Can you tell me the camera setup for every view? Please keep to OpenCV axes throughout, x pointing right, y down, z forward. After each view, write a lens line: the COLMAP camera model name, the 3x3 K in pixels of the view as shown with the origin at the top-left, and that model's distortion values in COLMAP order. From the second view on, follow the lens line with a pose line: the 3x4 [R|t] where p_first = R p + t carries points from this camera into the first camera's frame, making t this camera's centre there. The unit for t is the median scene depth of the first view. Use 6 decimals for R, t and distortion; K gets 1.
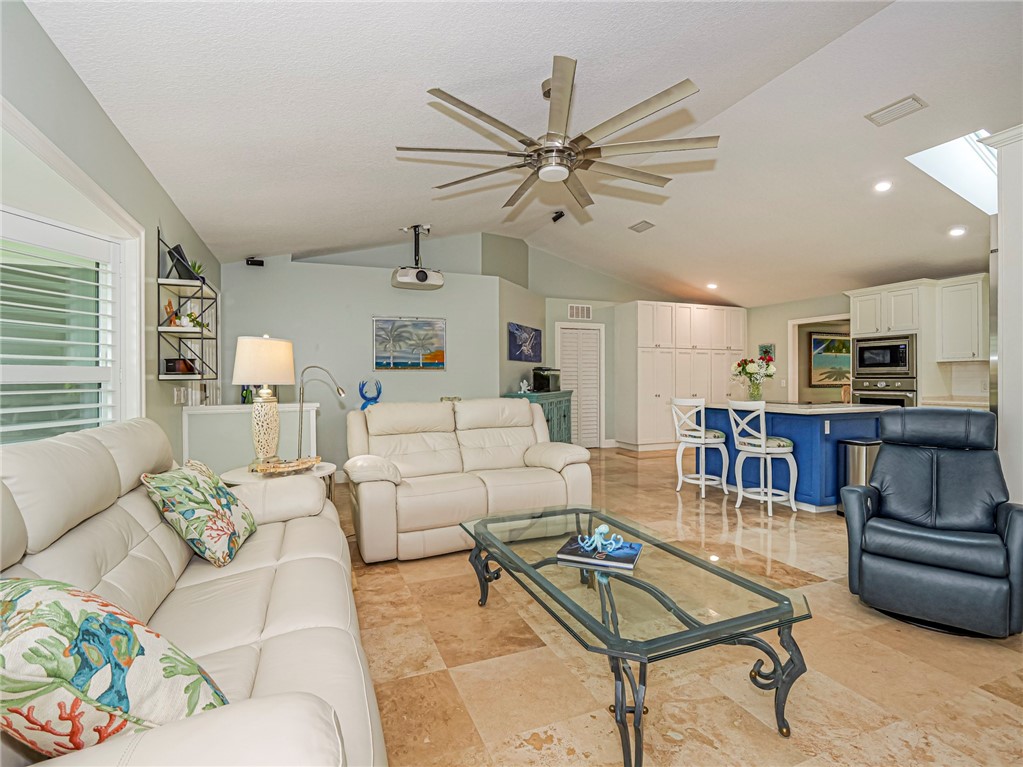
lens RADIAL K [[493.7, 0, 513.8], [0, 493.7, 379.2], [0, 0, 1]] dist [-0.014242, -0.001834]
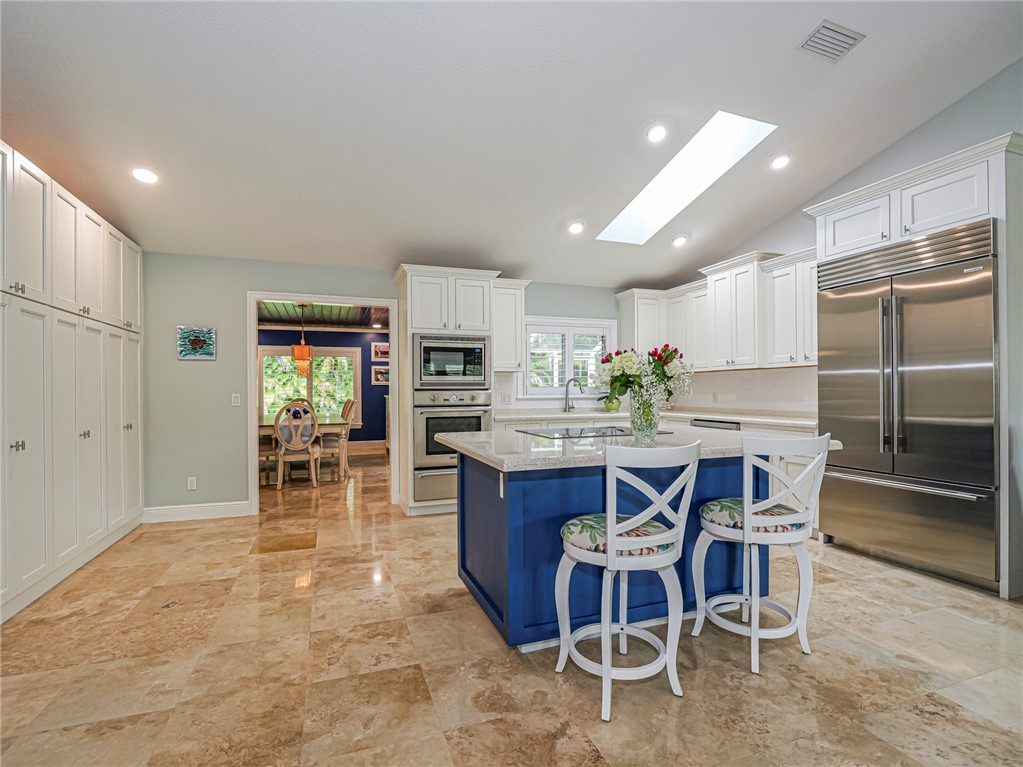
lens RADIAL K [[493.7, 0, 509.5], [0, 493.7, 384.1], [0, 0, 1]] dist [-0.014242, -0.001834]
pose [[0.038146, 0.013082, 0.999187, -0.010461], [0.005561, 0.999896, -0.013303, -0.000441], [-0.999257, 0.006064, 0.038069, 0.917929]]
